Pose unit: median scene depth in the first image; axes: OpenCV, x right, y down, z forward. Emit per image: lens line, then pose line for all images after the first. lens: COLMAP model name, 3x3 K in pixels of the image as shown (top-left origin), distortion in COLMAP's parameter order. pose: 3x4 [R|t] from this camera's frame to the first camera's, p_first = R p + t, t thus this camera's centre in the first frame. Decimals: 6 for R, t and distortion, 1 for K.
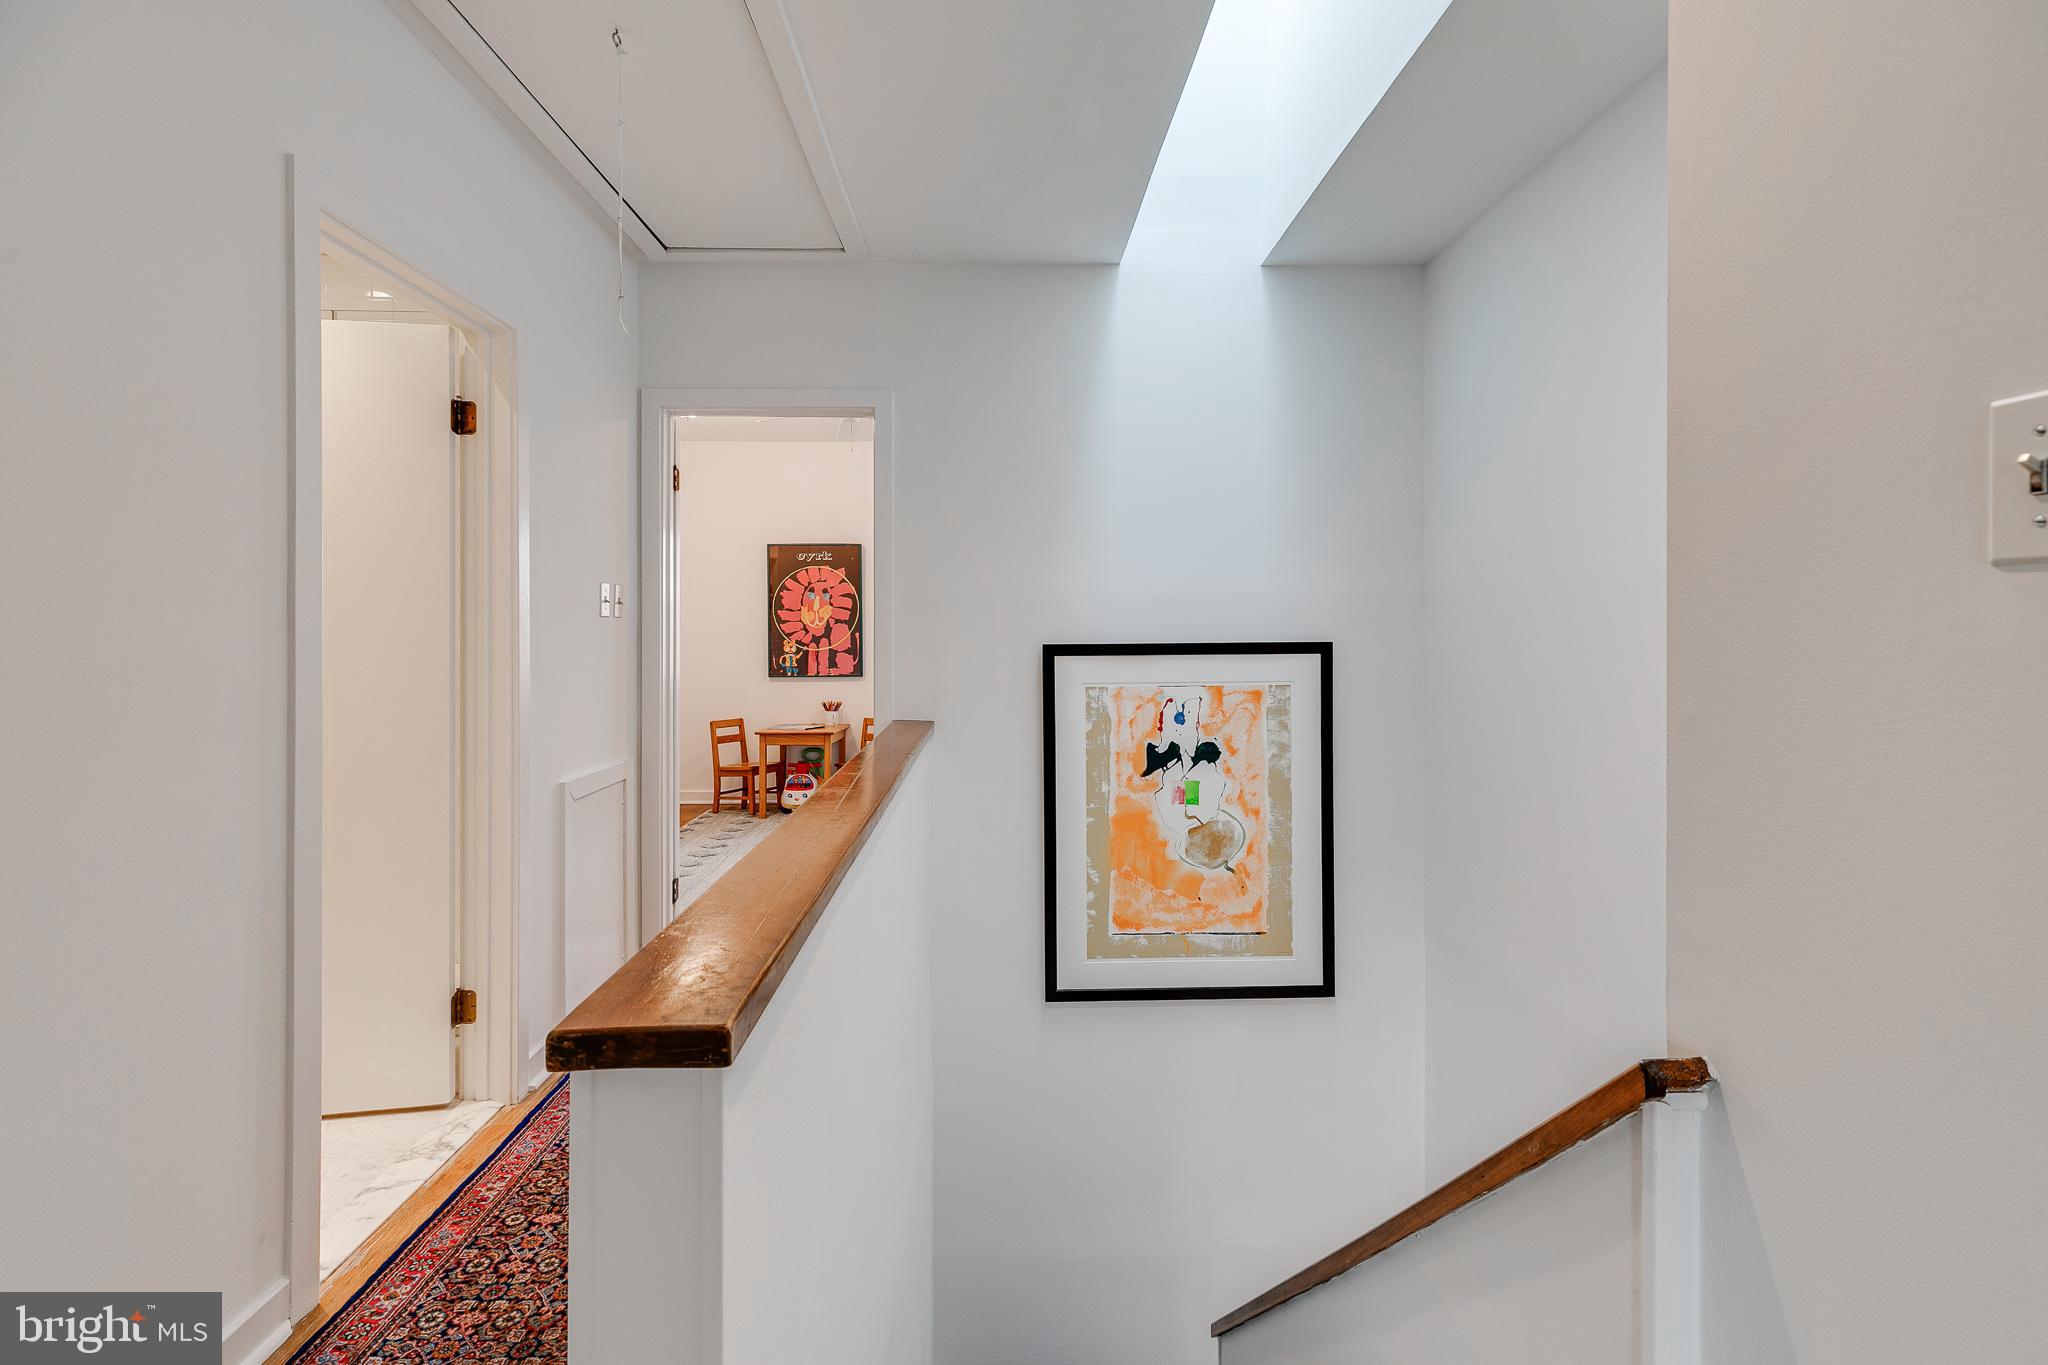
lens RADIAL K [[914.9, 0, 1012.4], [0, 914.9, 636.8], [0, 0, 1]] dist [0.001517, 0.000403]
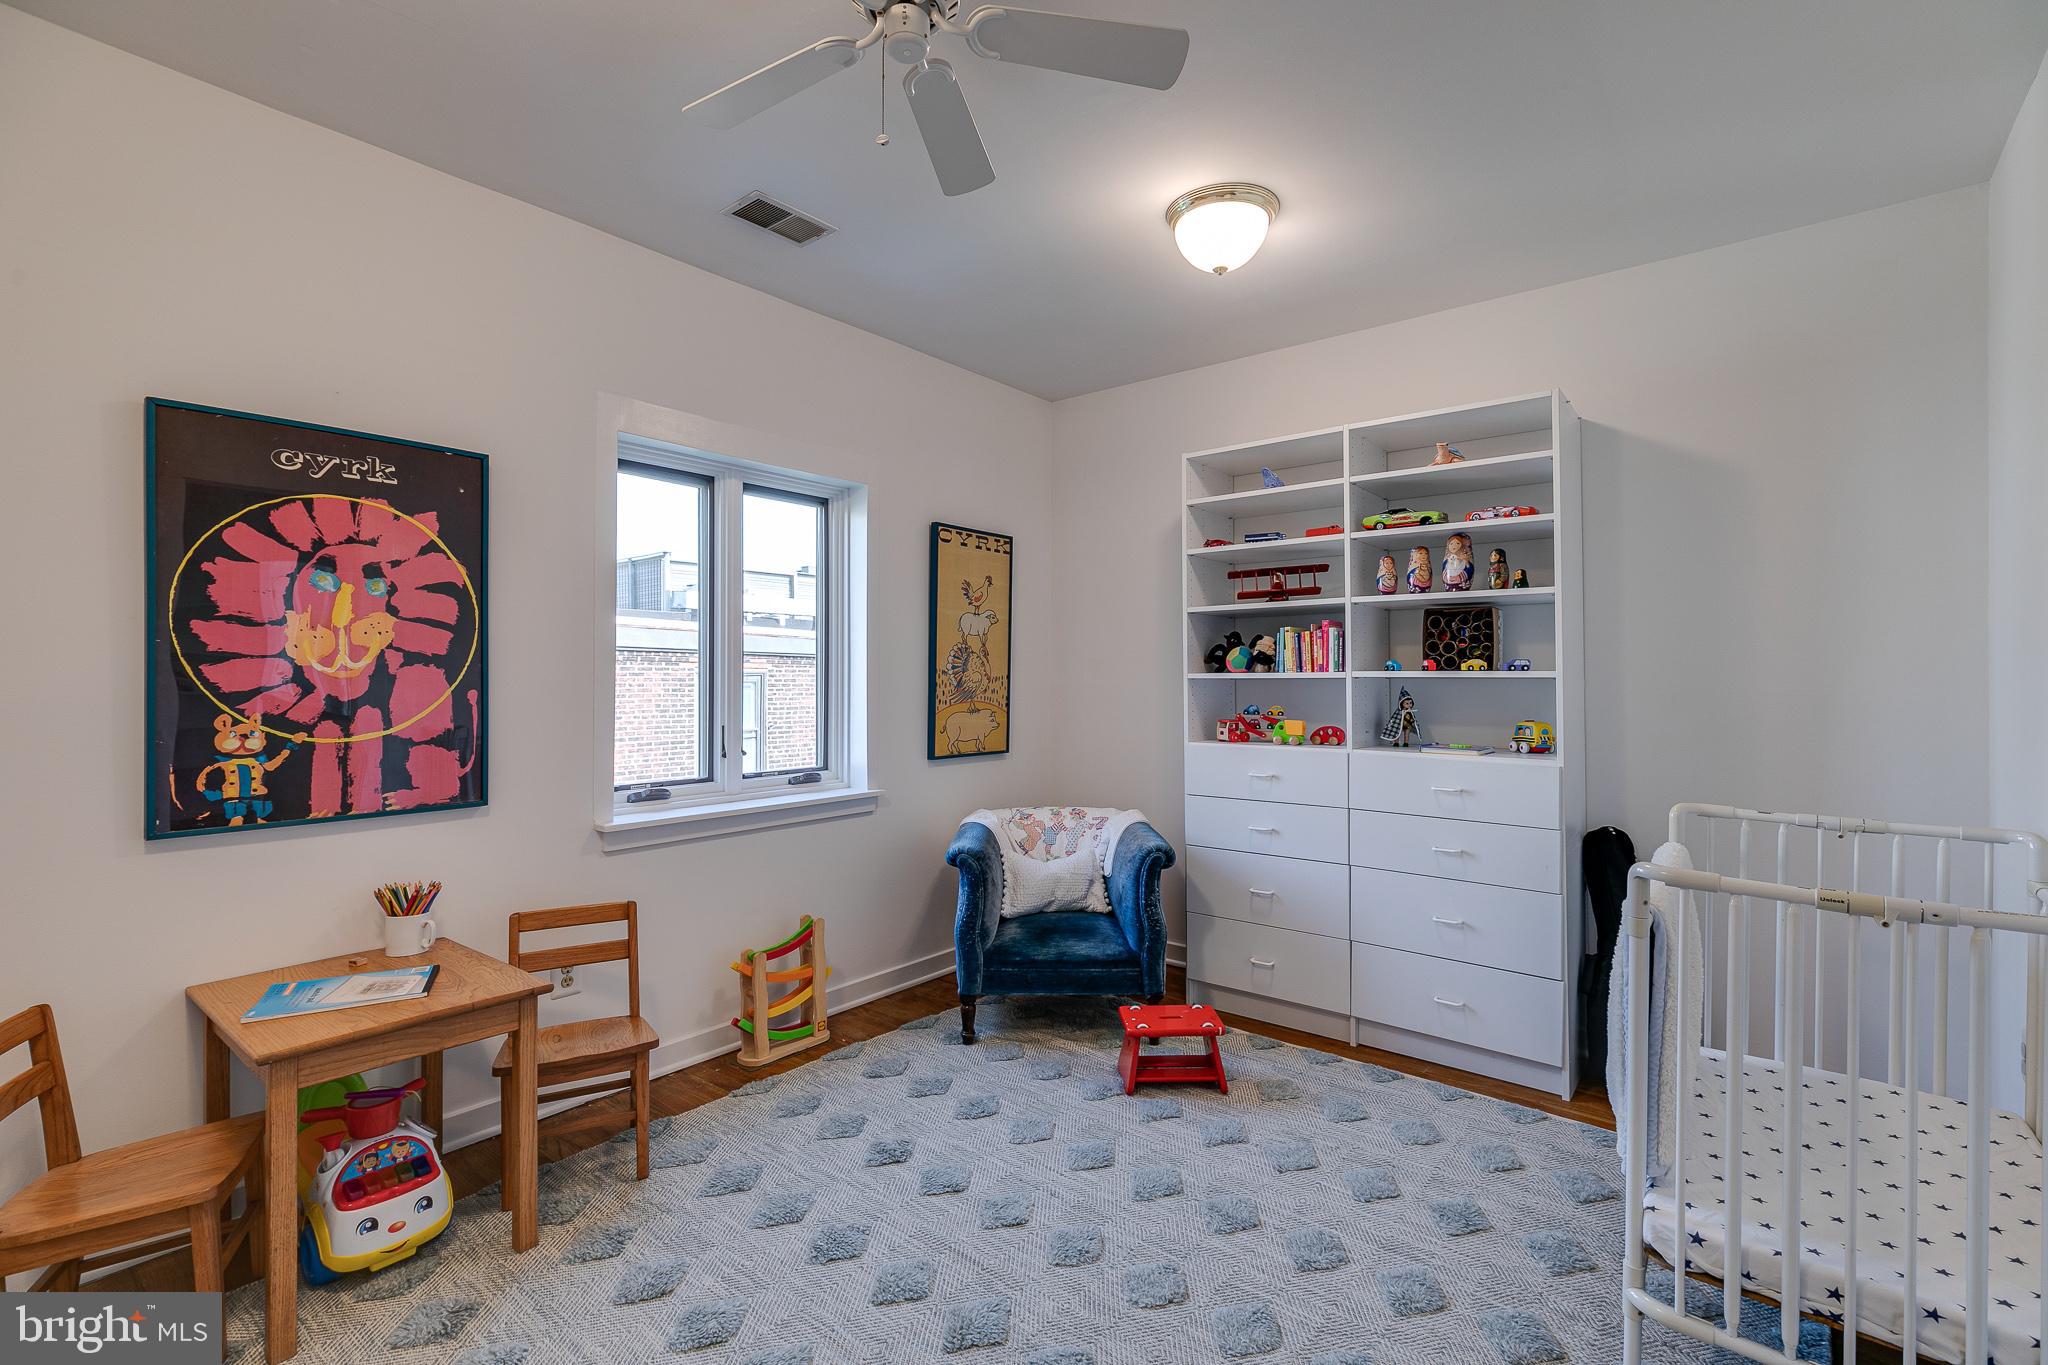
lens RADIAL K [[914.9, 0, 1021.7], [0, 914.9, 682.0], [0, 0, 1]] dist [0.001517, 0.000403]
pose [[0.666409, -0.003346, 0.745579, -0.300069], [-0.002333, 0.999976, 0.006572, -0.010641], [-0.745583, -0.006119, 0.666385, 0.582635]]
